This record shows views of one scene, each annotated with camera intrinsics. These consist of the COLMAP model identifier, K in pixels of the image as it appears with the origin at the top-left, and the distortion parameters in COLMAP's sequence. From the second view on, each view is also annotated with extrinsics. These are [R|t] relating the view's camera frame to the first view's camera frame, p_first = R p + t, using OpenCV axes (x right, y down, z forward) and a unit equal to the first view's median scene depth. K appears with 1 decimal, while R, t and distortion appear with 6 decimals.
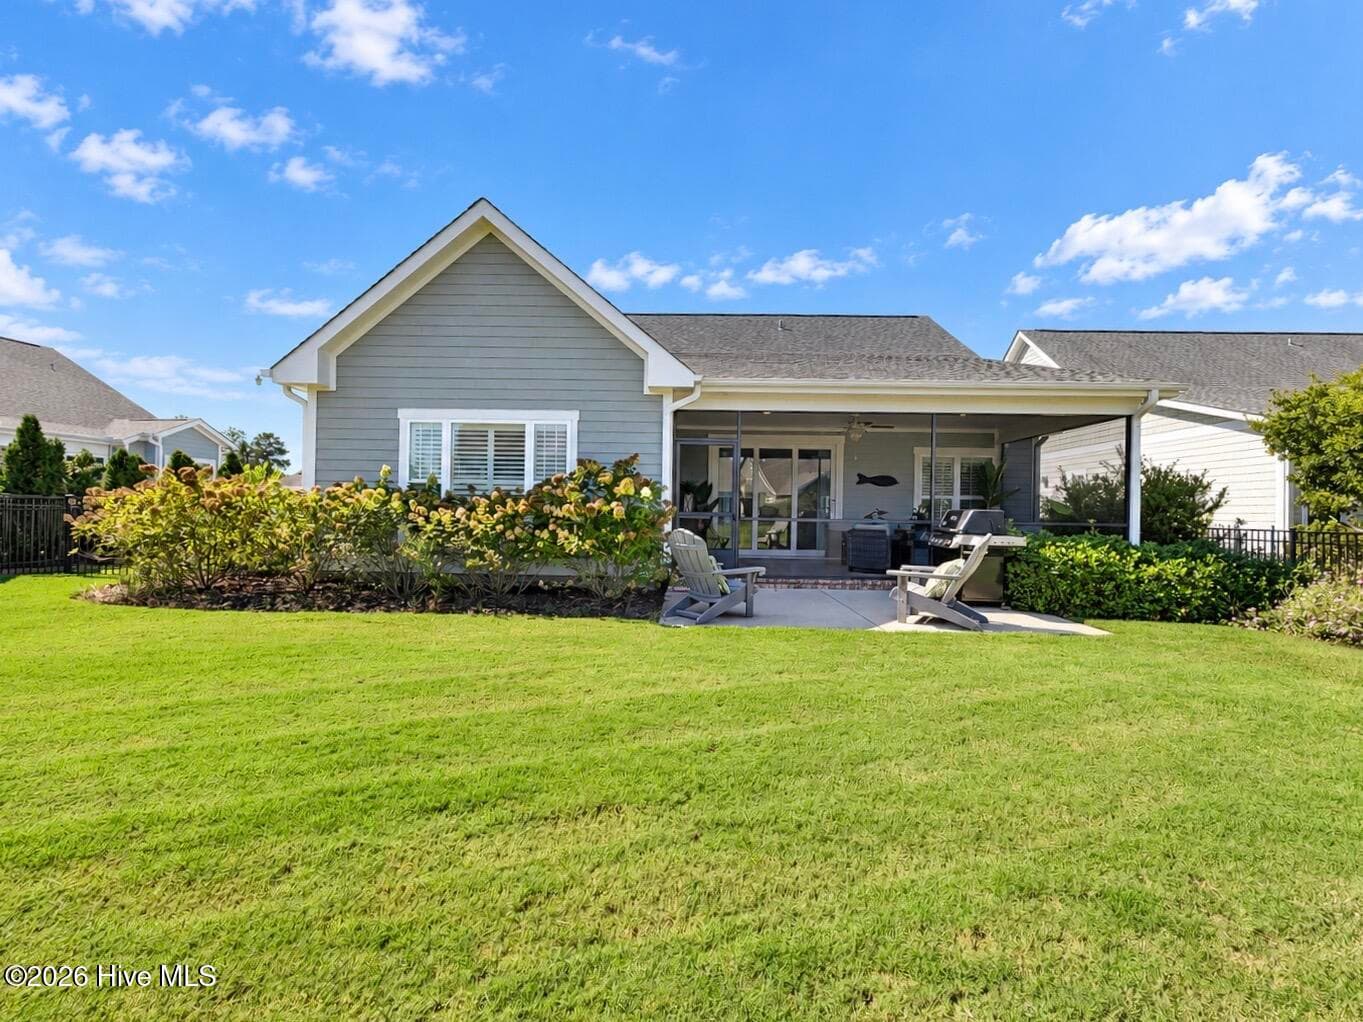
lens RADIAL K [[543.7, 0, 681.5], [0, 543.7, 511.0], [0, 0, 1]] dist [-0.000147, -0.000027]
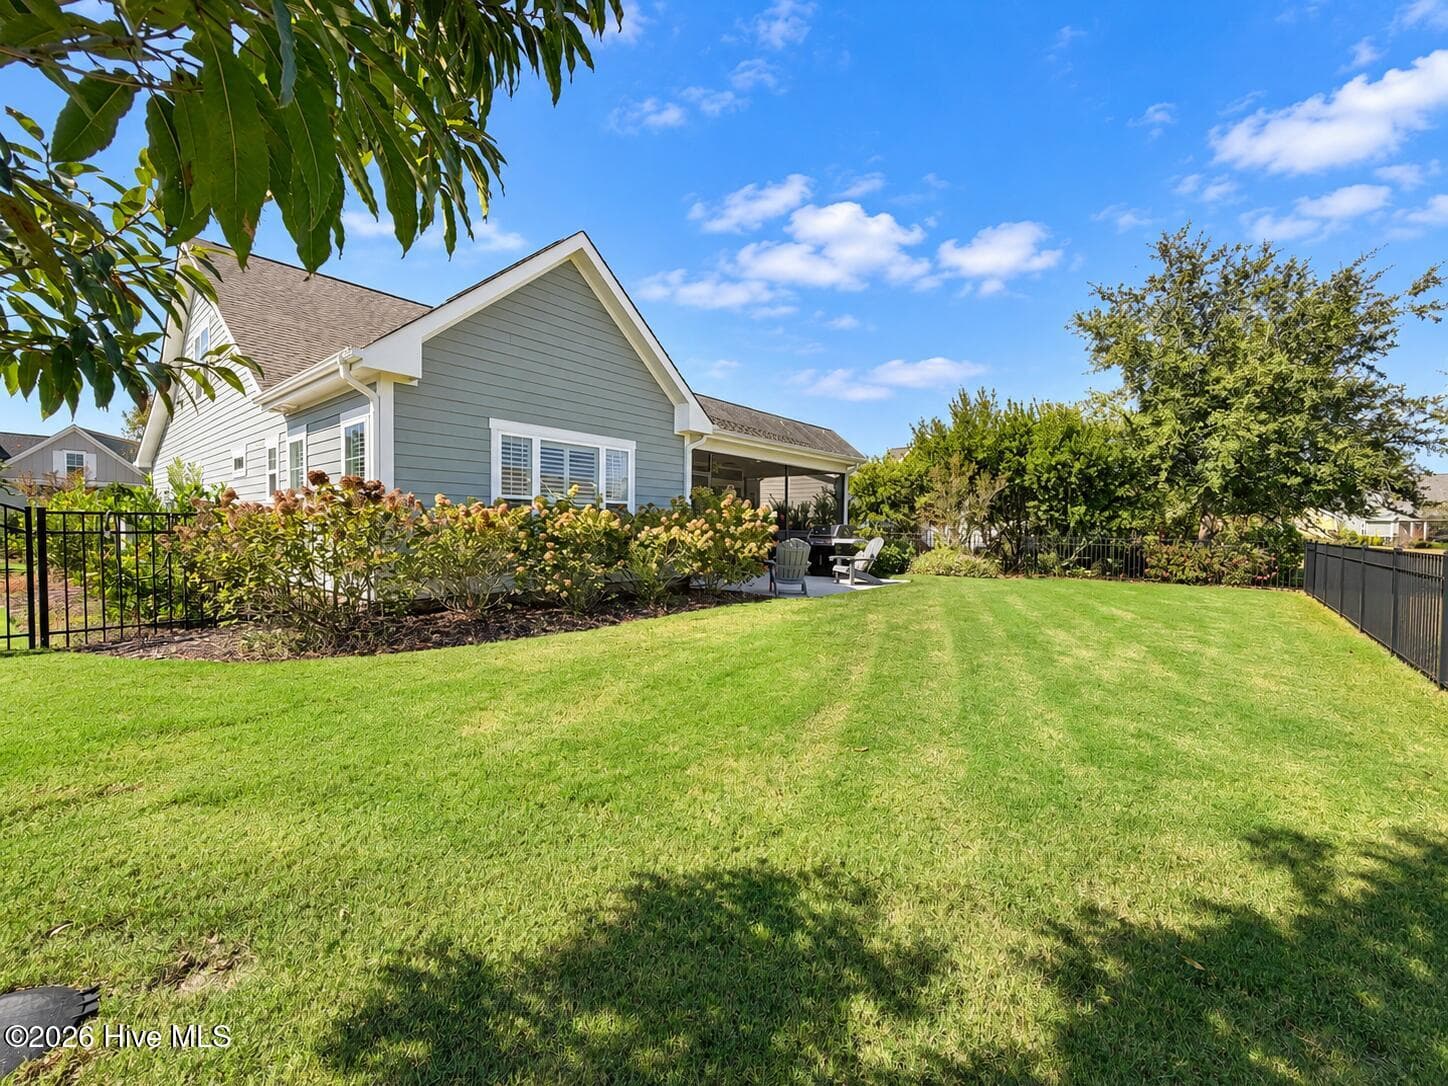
lens RADIAL K [[577.6, 0, 724.0], [0, 577.6, 543.0], [0, 0, 1]] dist [-0.000147, -0.000027]
pose [[0.619018, -0.030034, 0.784803, -1.057085], [-0.003531, 0.999152, 0.041022, -0.016984], [-0.785369, -0.028165, 0.618387, 0.071446]]
